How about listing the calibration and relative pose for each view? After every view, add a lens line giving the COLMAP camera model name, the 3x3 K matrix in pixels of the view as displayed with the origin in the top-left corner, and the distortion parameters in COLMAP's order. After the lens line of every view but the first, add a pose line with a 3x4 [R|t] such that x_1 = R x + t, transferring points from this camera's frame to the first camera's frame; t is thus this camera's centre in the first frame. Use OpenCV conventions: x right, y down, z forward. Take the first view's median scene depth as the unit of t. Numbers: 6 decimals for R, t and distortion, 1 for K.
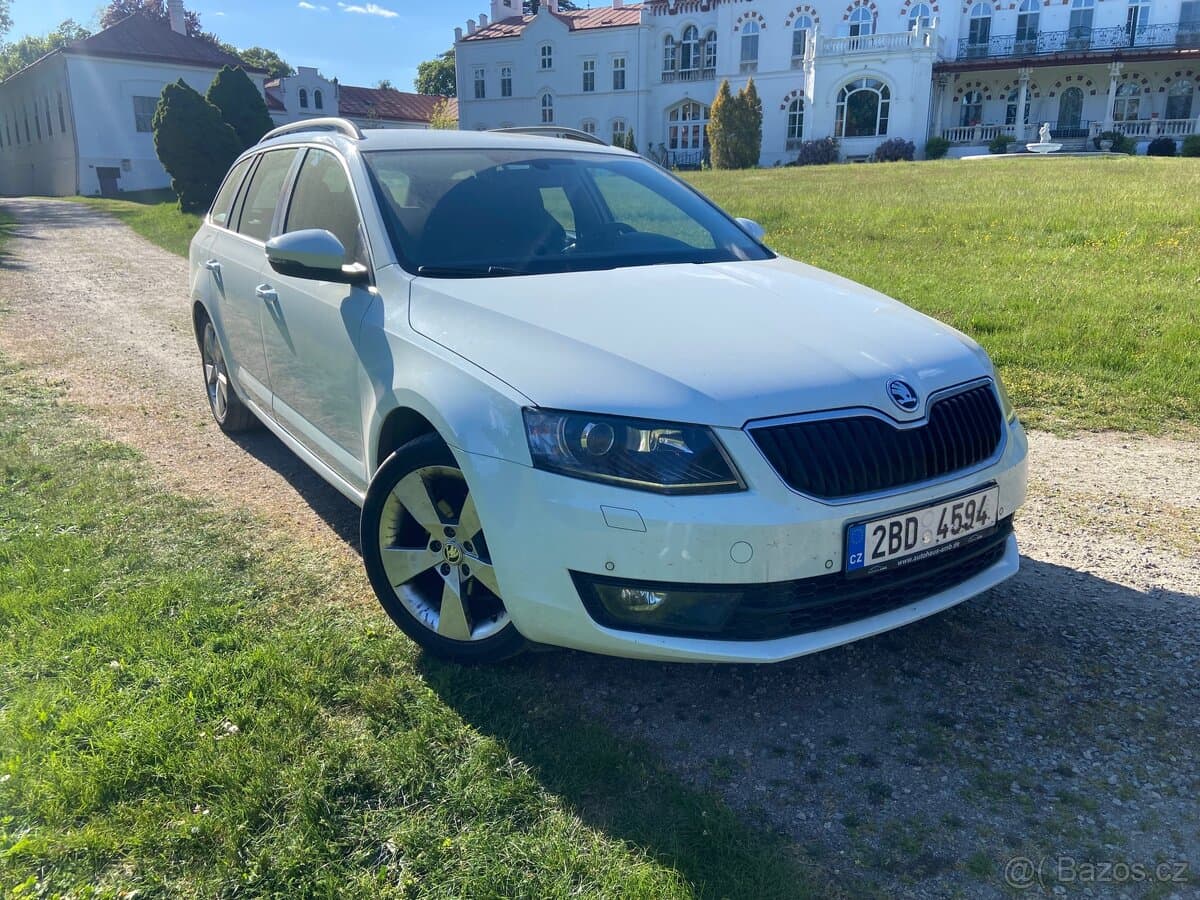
lens RADIAL K [[903.3, 0, 608.2], [0, 903.3, 438.7], [0, 0, 1]] dist [0.115278, -0.136291]
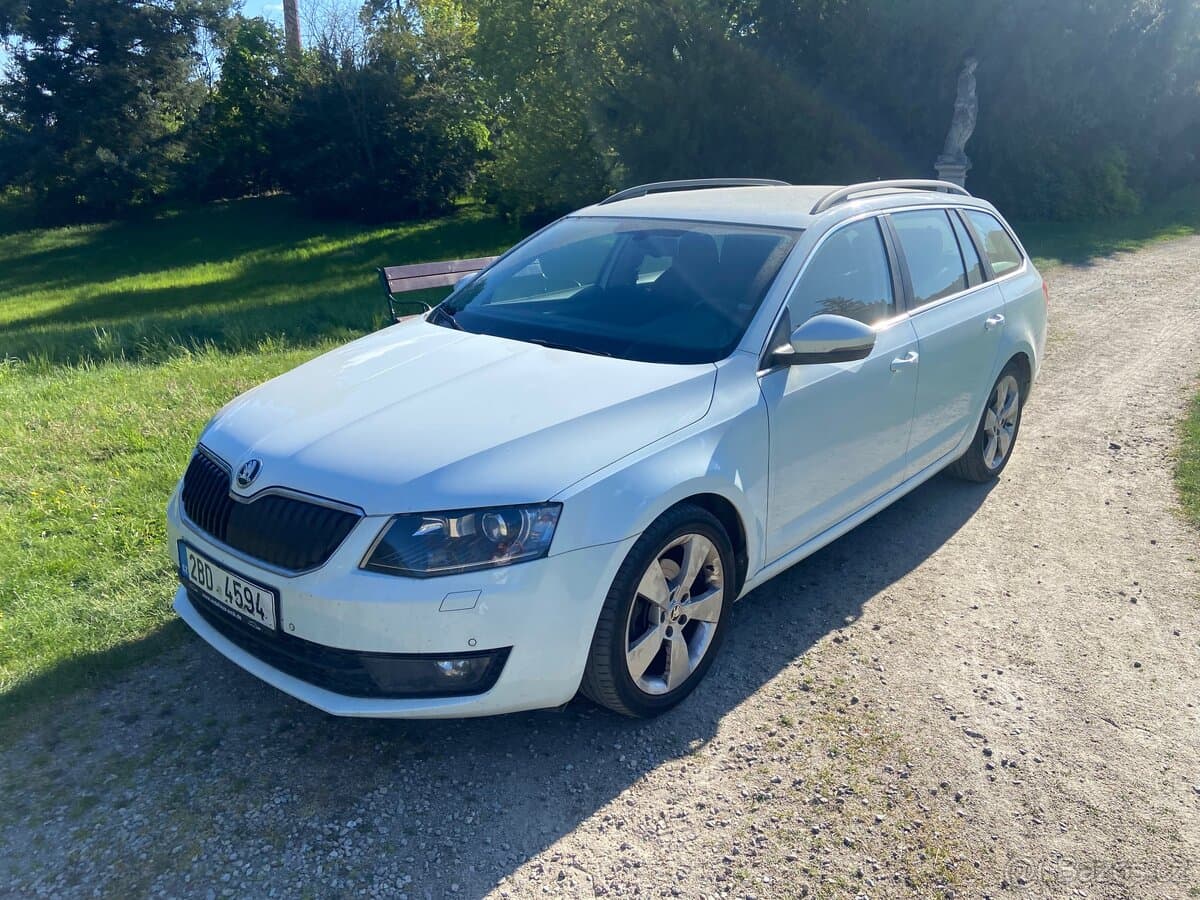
lens RADIAL K [[903.3, 0, 606.8], [0, 903.3, 440.4], [0, 0, 1]] dist [0.115278, -0.136291]
pose [[0.267518, 0.284805, -0.920500, 1.464362], [-0.263460, 0.940535, 0.214436, -0.444281], [0.926835, 0.185150, 0.326645, 1.004305]]
